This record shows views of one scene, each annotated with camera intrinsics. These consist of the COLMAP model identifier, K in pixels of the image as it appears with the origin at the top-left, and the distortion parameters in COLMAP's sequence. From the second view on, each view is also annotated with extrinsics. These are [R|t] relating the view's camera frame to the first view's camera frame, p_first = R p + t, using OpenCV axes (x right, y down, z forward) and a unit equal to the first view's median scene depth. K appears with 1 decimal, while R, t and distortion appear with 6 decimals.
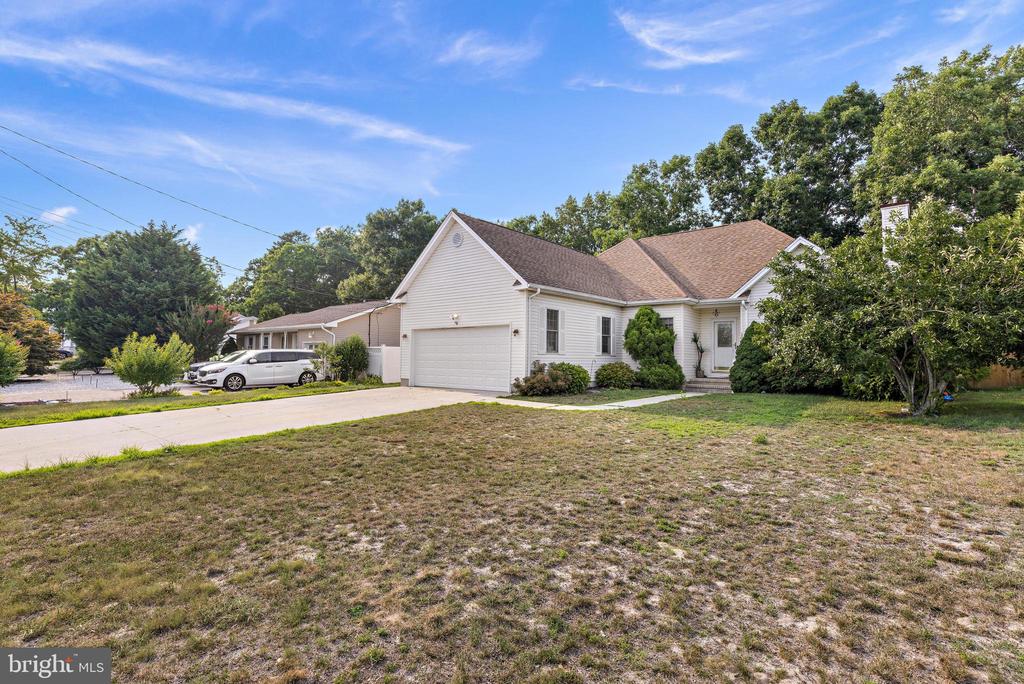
lens RADIAL K [[496.3, 0, 518.4], [0, 496.3, 340.7], [0, 0, 1]] dist [0.009295, -0.000307]
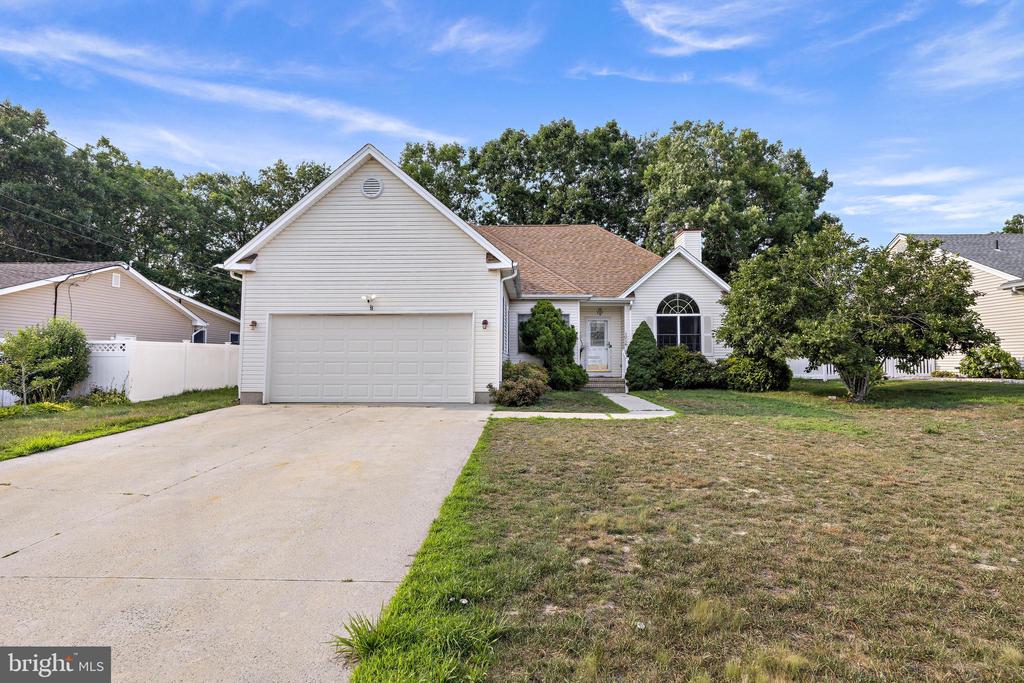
lens RADIAL K [[521.5, 0, 507.9], [0, 521.5, 342.1], [0, 0, 1]] dist [-0.001505, 0.000253]
pose [[0.778651, 0.012969, 0.627323, -0.438476], [-0.015375, 0.999881, -0.001588, 0.010492], [-0.627269, -0.008409, 0.778757, 0.317324]]
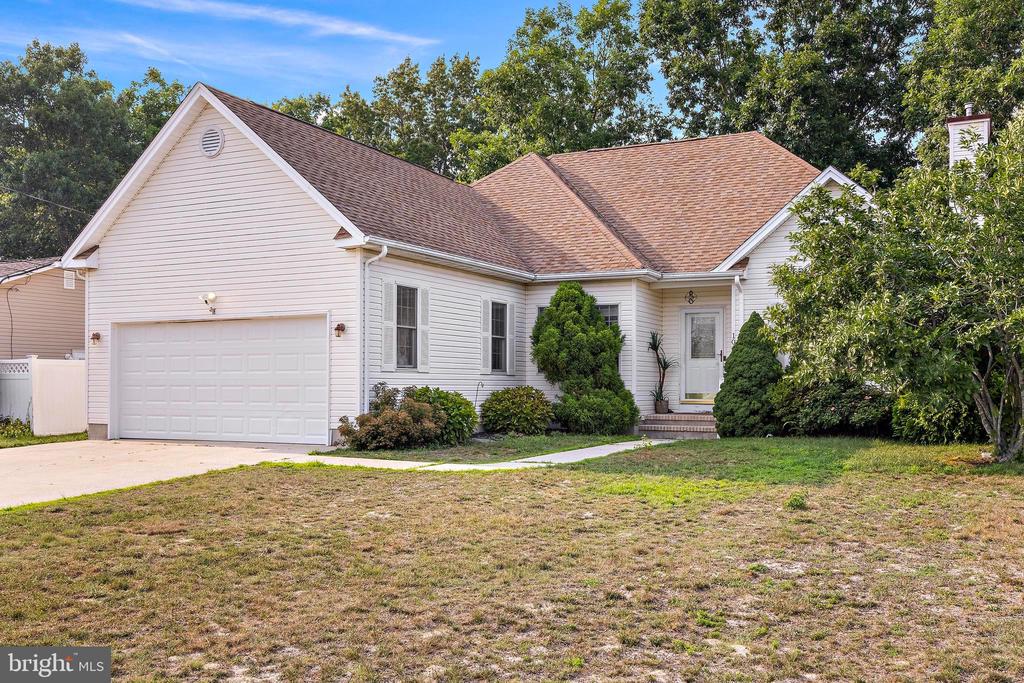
lens RADIAL K [[992.4, 0, 510.9], [0, 992.4, 400.4], [0, 0, 1]] dist [0.010738, 0.000000]
pose [[0.972809, -0.011543, 0.231321, -0.065994], [-0.000071, 0.998742, 0.050138, 0.004665], [-0.231609, -0.048792, 0.971585, -0.051596]]
